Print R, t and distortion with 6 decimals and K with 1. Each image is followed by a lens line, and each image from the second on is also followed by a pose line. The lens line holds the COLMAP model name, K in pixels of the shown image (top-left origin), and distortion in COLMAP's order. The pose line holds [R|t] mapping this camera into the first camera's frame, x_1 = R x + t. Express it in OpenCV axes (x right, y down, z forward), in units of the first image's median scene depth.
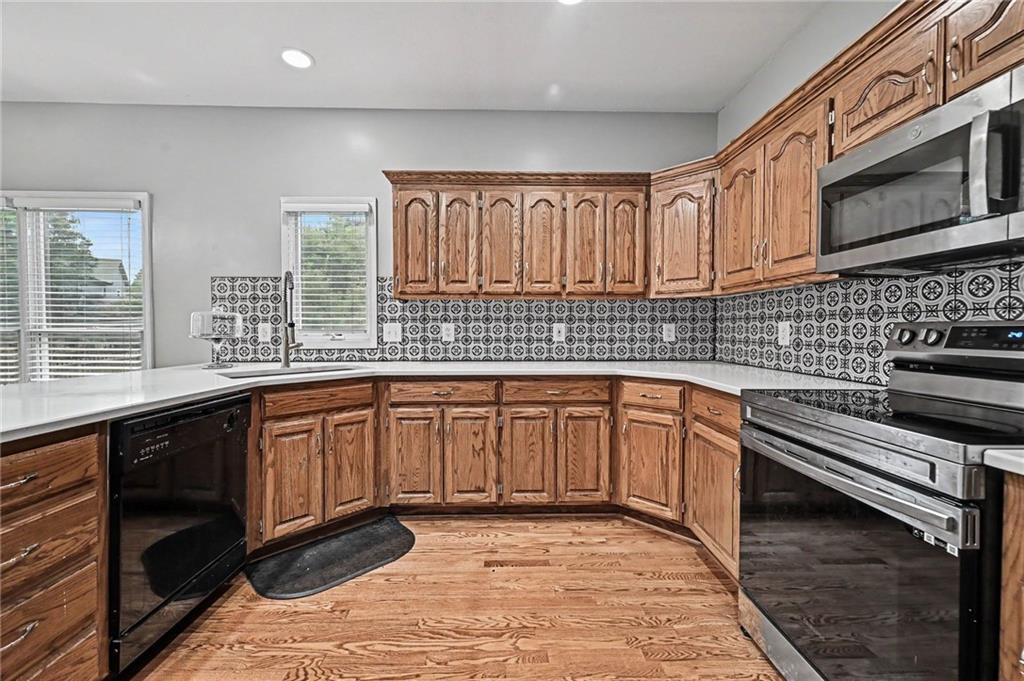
lens RADIAL K [[410.4, 0, 509.6], [0, 410.4, 335.4], [0, 0, 1]] dist [0.001654, 0.000048]
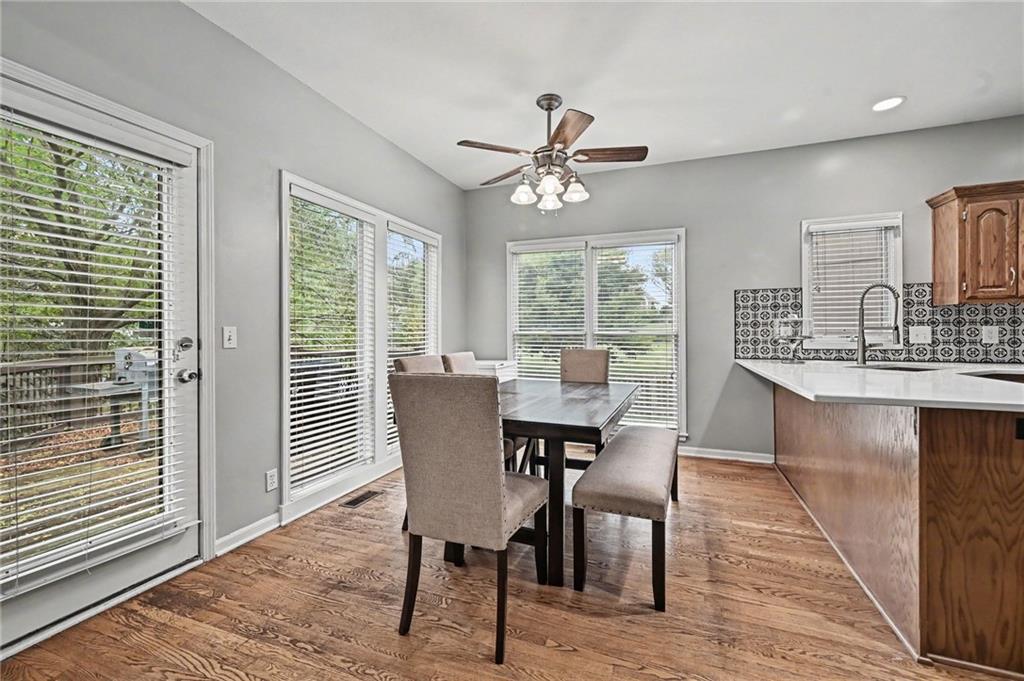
lens RADIAL K [[410.4, 0, 523.1], [0, 410.4, 333.4], [0, 0, 1]] dist [0.001654, 0.000048]
pose [[0.926595, -0.000146, -0.376060, -0.933901], [-0.007258, 0.999807, -0.018270, 0.018018], [0.375990, 0.019658, 0.926415, -0.433494]]
